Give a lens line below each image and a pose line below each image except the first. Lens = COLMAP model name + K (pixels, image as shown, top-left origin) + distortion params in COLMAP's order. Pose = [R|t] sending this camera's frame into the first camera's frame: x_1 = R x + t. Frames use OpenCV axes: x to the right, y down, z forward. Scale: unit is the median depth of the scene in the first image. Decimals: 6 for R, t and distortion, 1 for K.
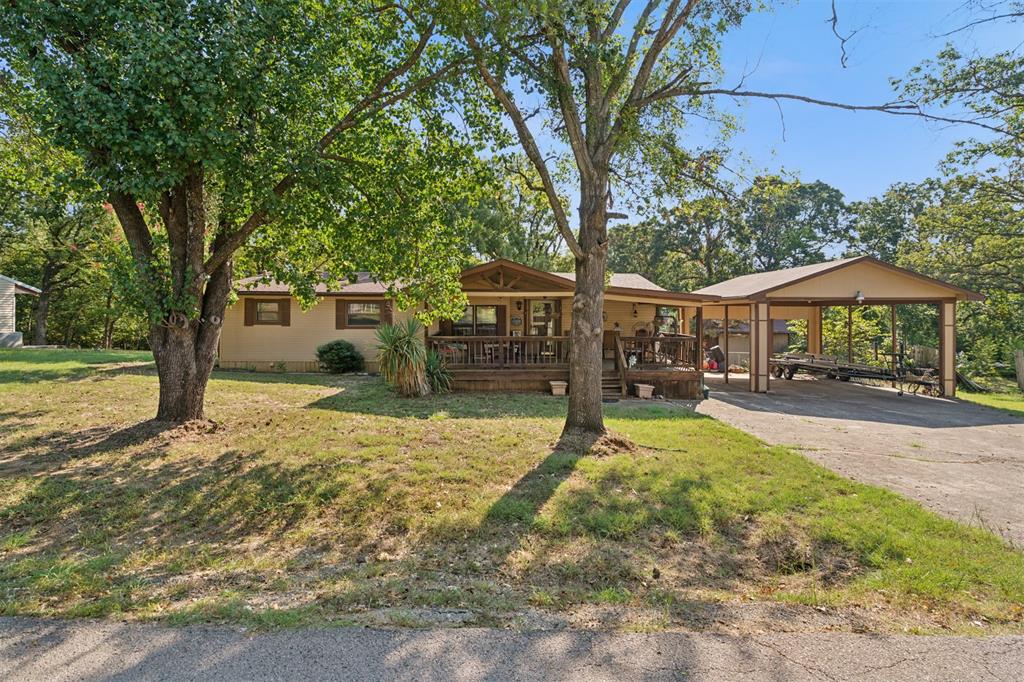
lens RADIAL K [[471.6, 0, 506.6], [0, 471.6, 335.6], [0, 0, 1]] dist [-0.003468, -0.000672]
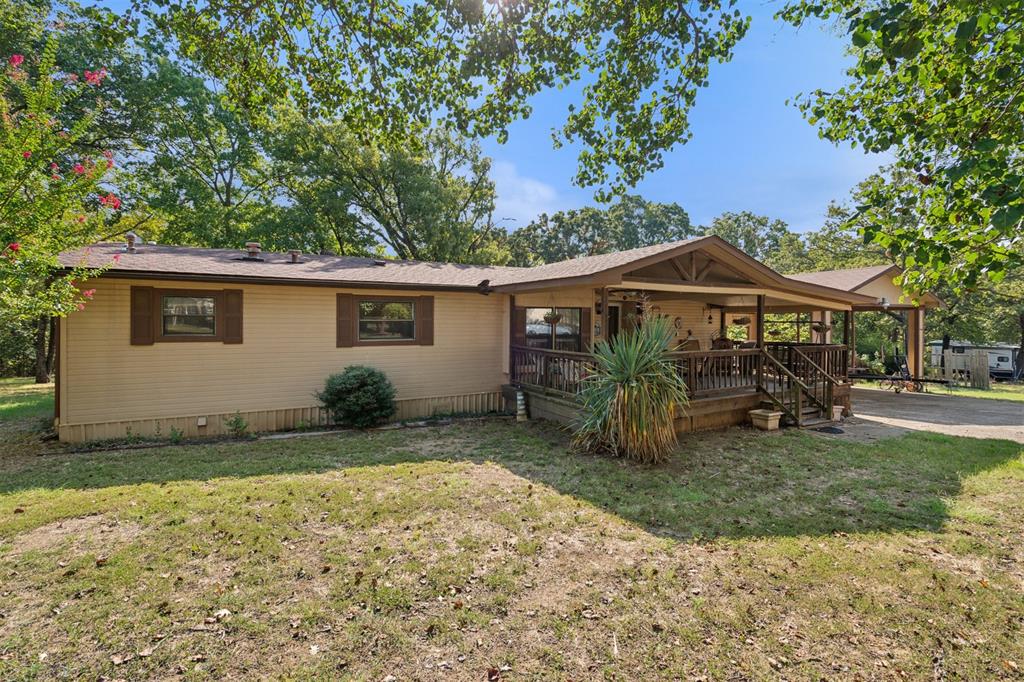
lens RADIAL K [[471.6, 0, 506.6], [0, 471.6, 335.6], [0, 0, 1]] dist [-0.003468, -0.000672]
pose [[0.885031, -0.014428, 0.465309, -0.562035], [0.026382, 0.999468, -0.019187, -0.014403], [-0.464785, 0.029257, 0.884940, 0.526459]]
